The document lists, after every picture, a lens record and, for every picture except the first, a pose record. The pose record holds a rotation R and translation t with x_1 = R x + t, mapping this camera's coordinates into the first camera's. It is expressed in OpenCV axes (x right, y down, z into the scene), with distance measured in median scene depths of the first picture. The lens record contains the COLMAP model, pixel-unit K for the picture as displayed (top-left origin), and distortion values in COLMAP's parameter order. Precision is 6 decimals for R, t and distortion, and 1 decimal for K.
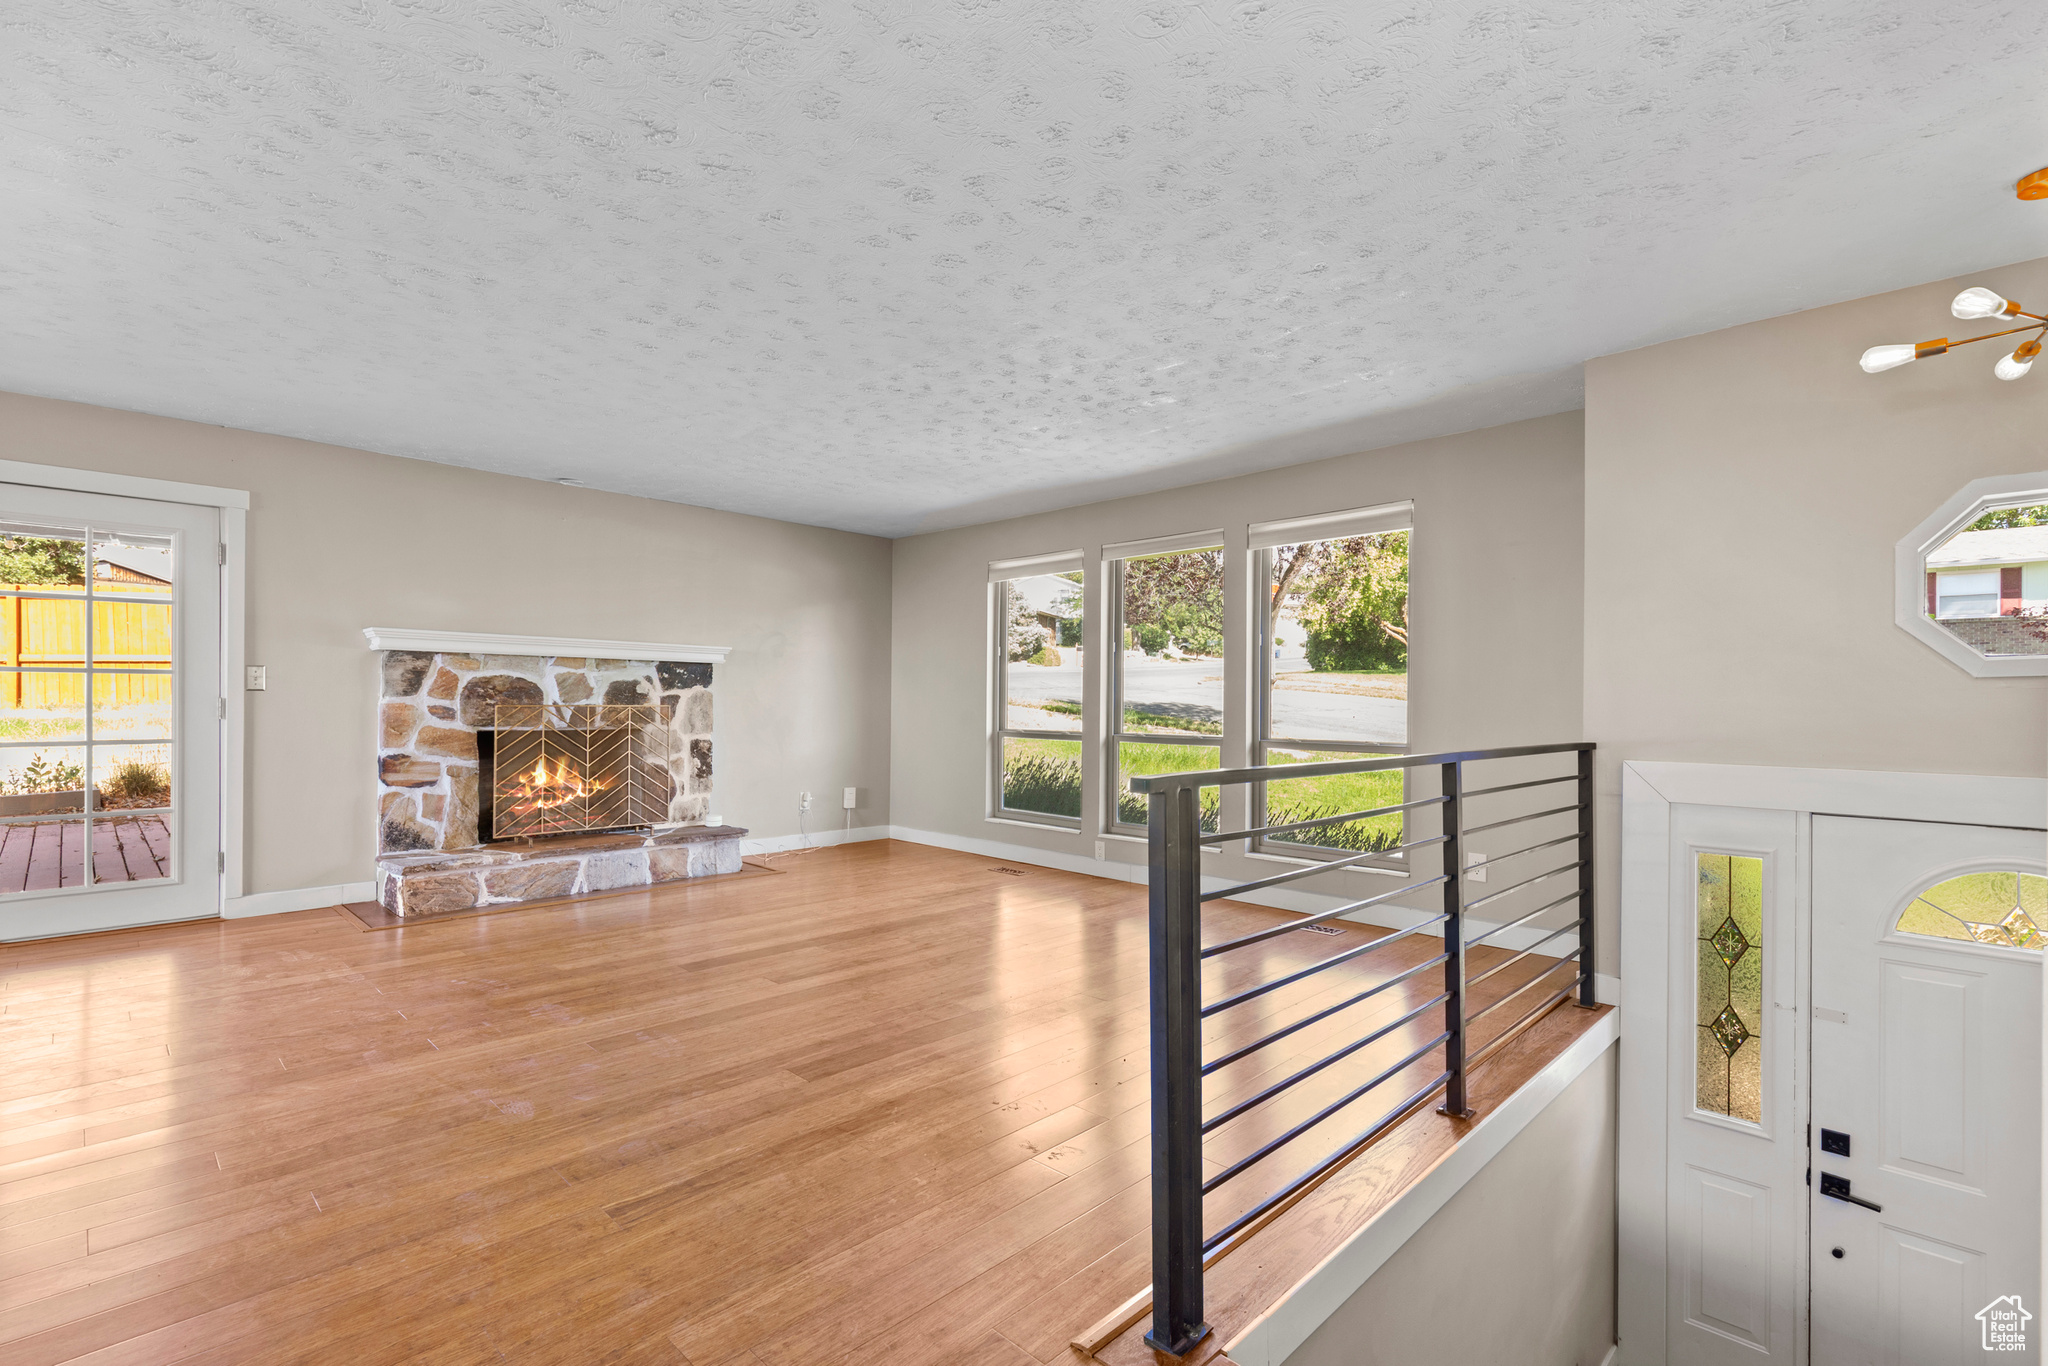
lens RADIAL K [[932.6, 0, 1038.4], [0, 932.6, 698.2], [0, 0, 1]] dist [0.010913, -0.001975]
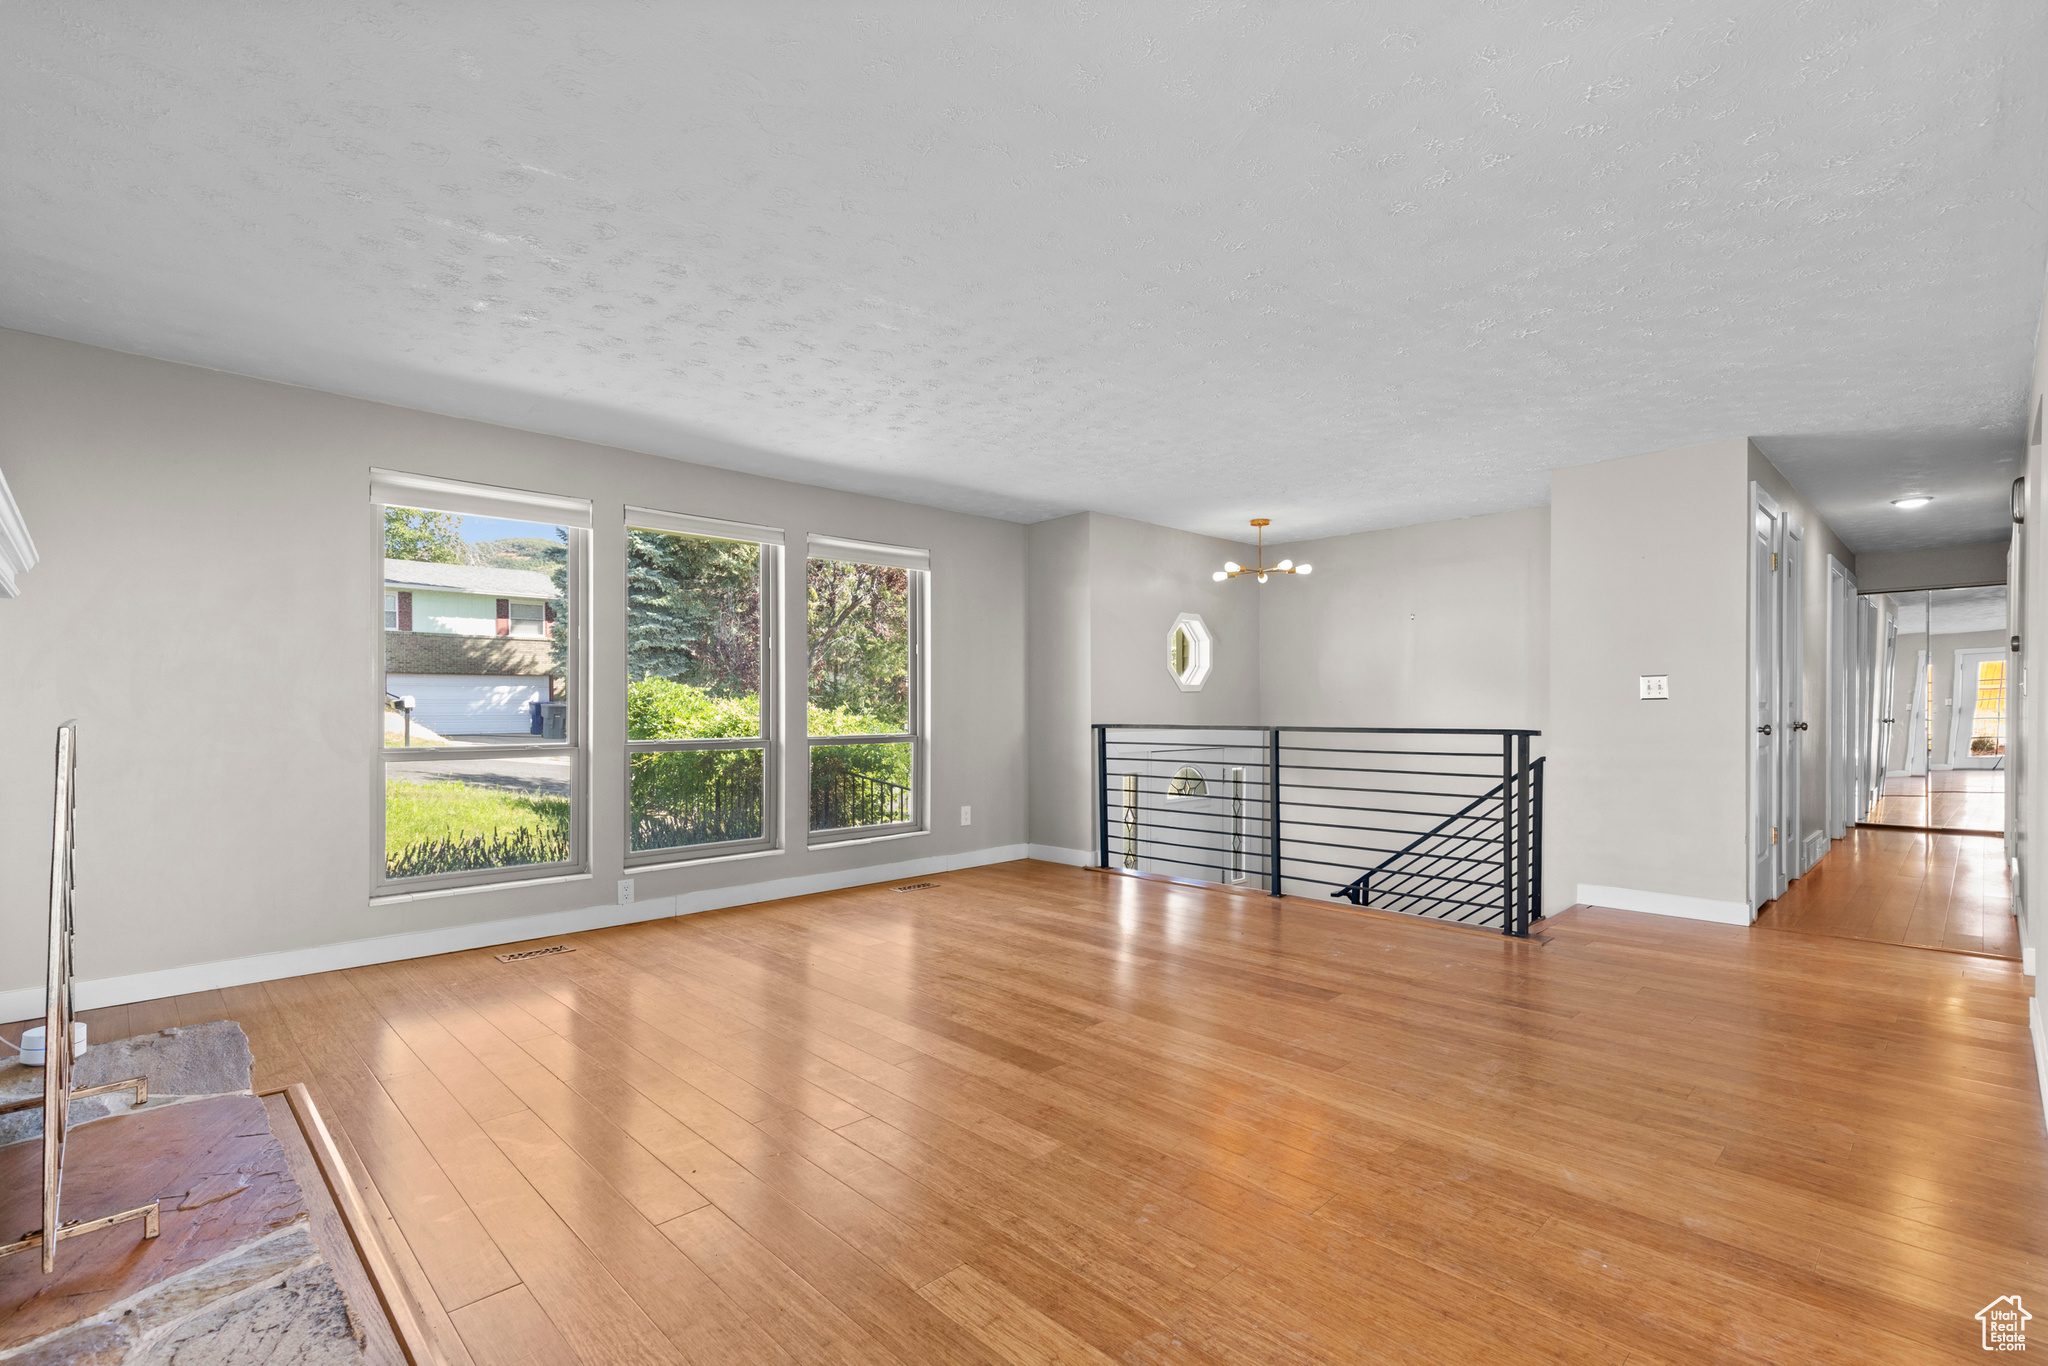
lens RADIAL K [[932.6, 0, 1008.3], [0, 932.6, 709.9], [0, 0, 1]] dist [0.010913, -0.001975]
pose [[0.035335, -0.010751, 0.999318, -0.829487], [-0.003929, 0.999933, 0.010896, -0.000396], [-0.999368, -0.004311, 0.035290, 0.753943]]
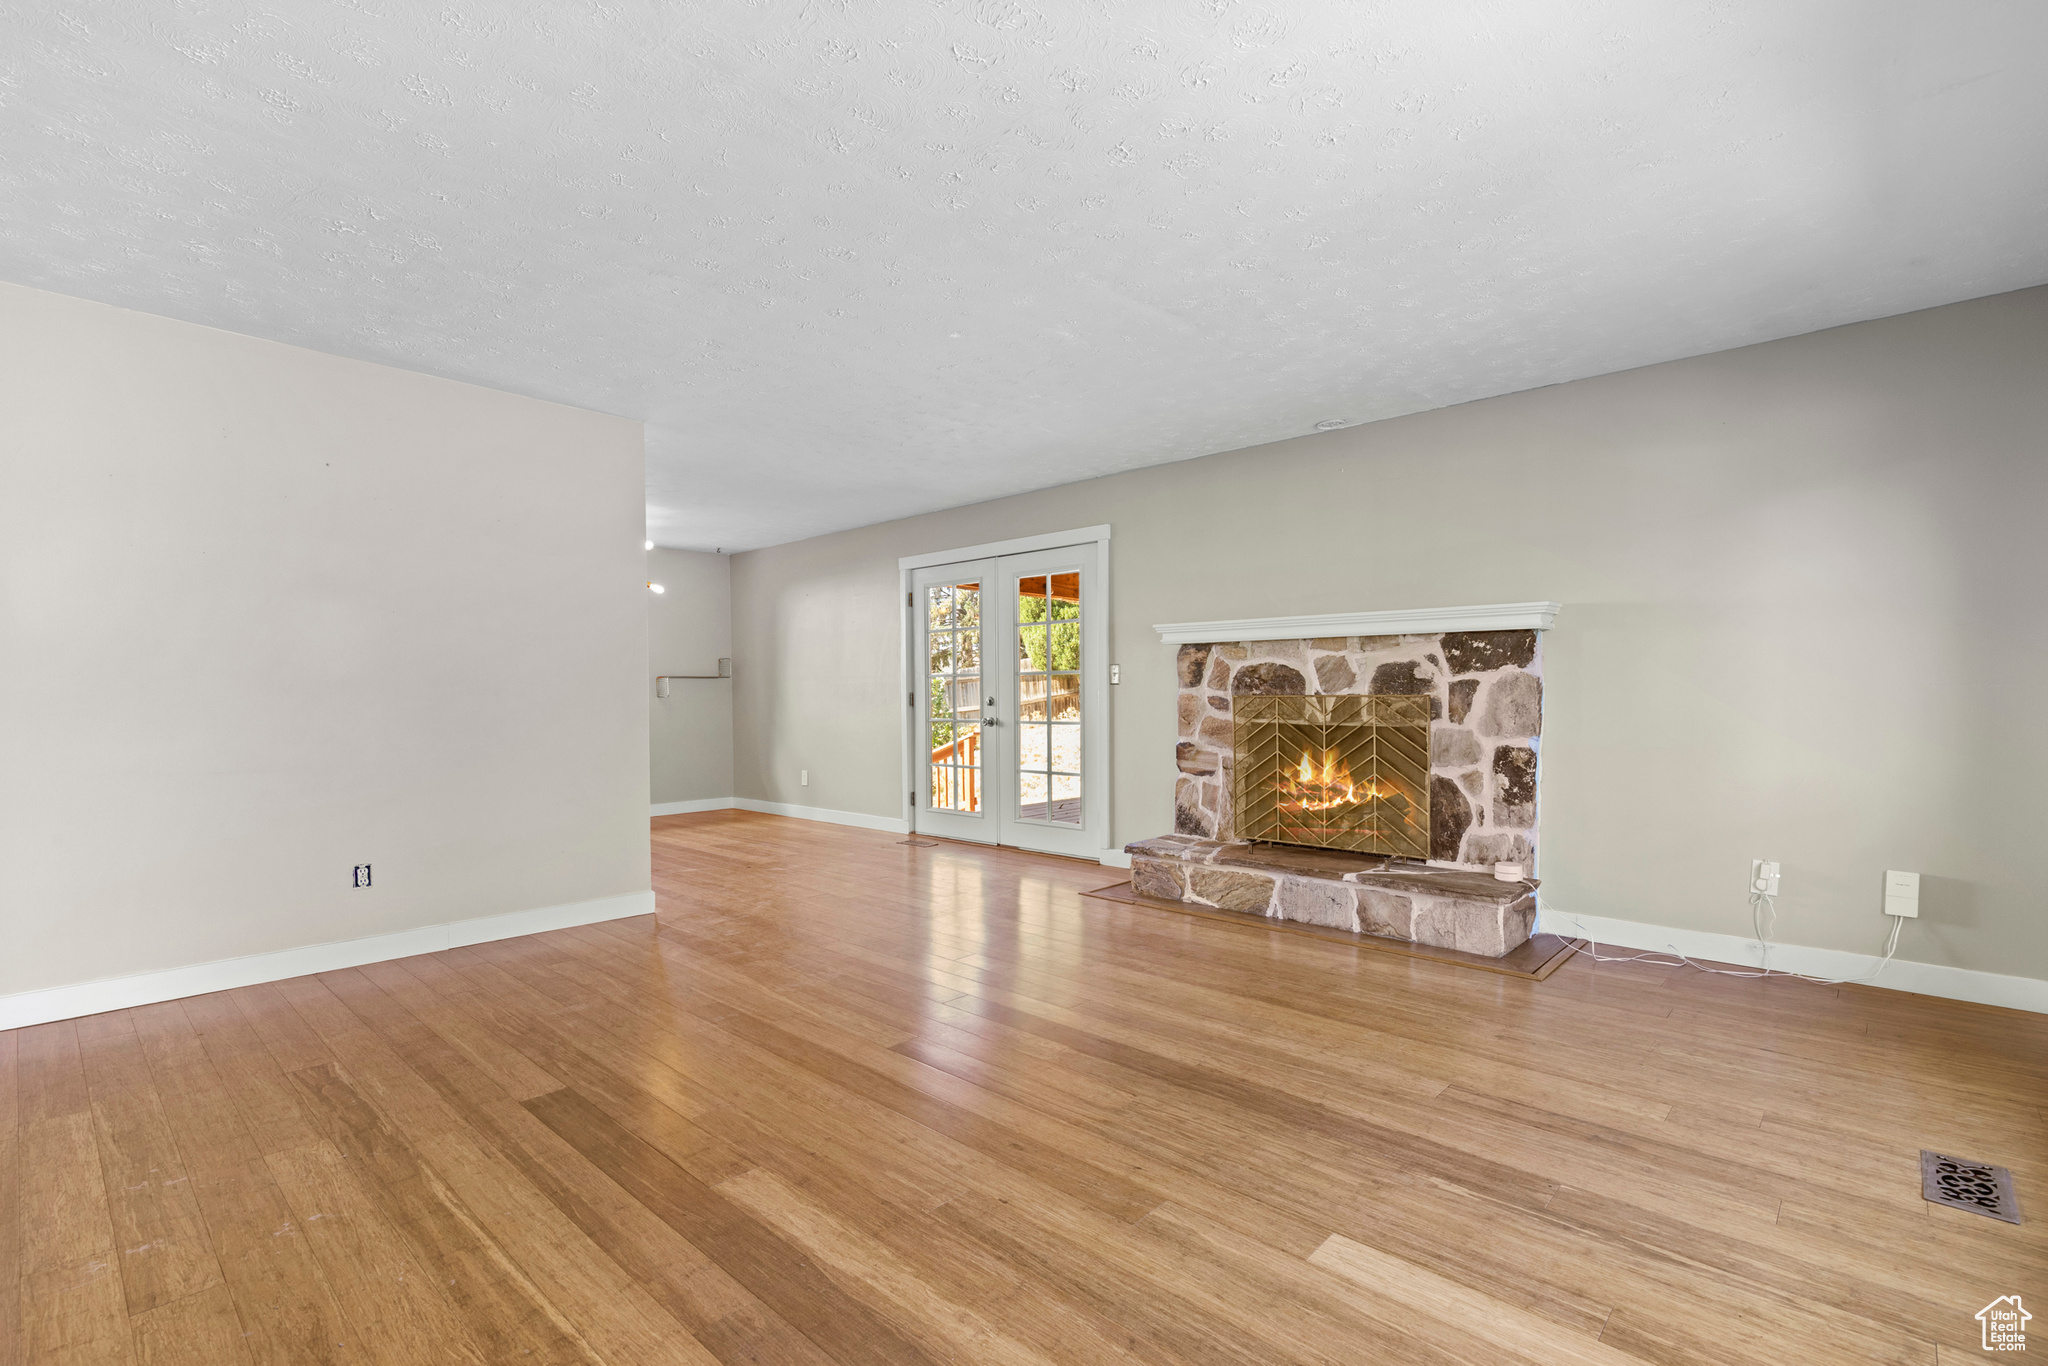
lens RADIAL K [[932.6, 0, 1014.3], [0, 932.6, 714.2], [0, 0, 1]] dist [0.010913, -0.001975]
pose [[0.012311, 0.015171, -0.999809, 0.358339], [0.008859, 0.999844, 0.015281, 0.009996], [0.999885, -0.009045, 0.012175, 0.781632]]
